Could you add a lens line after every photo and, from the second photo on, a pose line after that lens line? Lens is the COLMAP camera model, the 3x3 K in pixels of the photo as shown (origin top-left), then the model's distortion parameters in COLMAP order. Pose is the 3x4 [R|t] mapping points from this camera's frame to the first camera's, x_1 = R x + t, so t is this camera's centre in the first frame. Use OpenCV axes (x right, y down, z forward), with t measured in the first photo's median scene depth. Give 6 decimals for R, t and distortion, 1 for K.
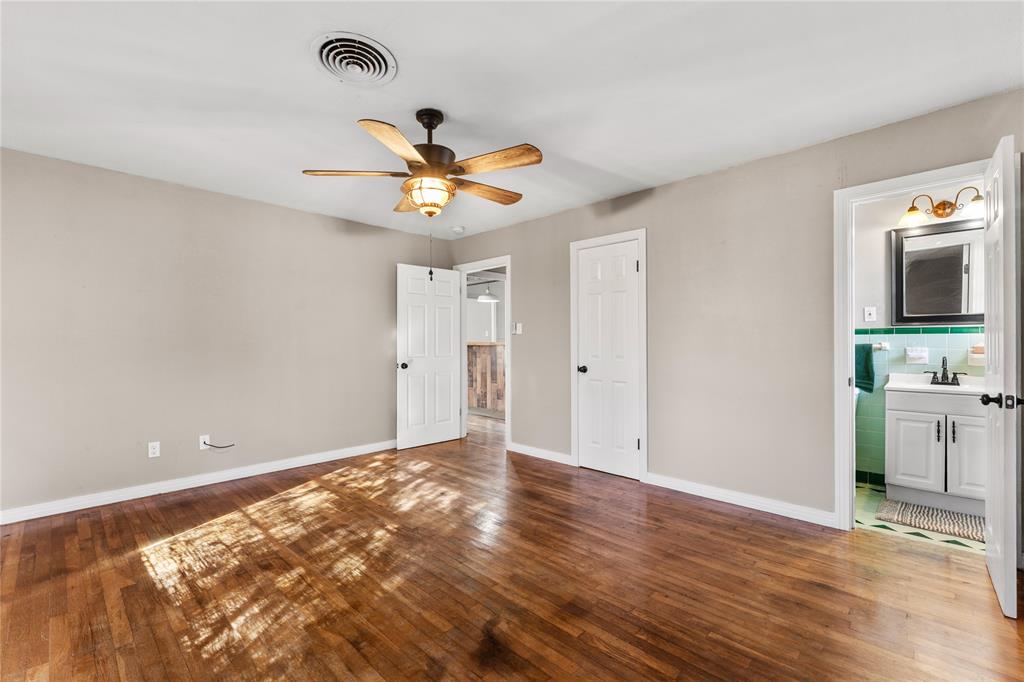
lens RADIAL K [[459.9, 0, 515.8], [0, 459.9, 341.0], [0, 0, 1]] dist [-0.004334, -0.000036]
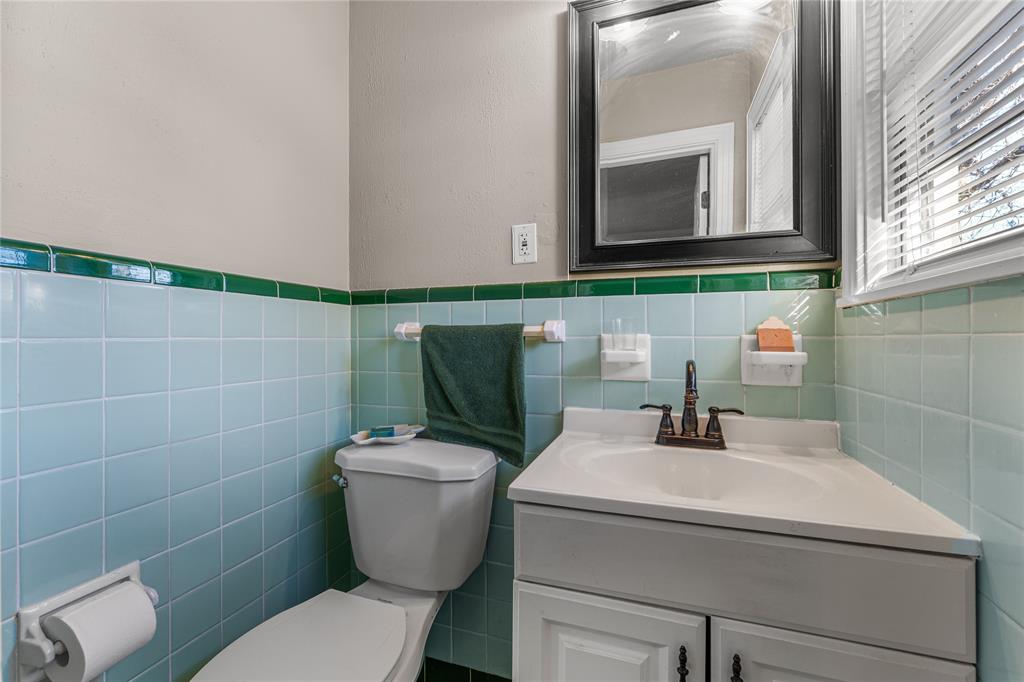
lens RADIAL K [[417.4, 0, 509.2], [0, 417.4, 336.0], [0, 0, 1]] dist [-0.005348, -0.000354]
pose [[0.922257, -0.005356, 0.386541, 0.673109], [0.003466, 0.999978, 0.005586, 0.013980], [-0.386562, -0.003812, 0.922255, 0.743486]]
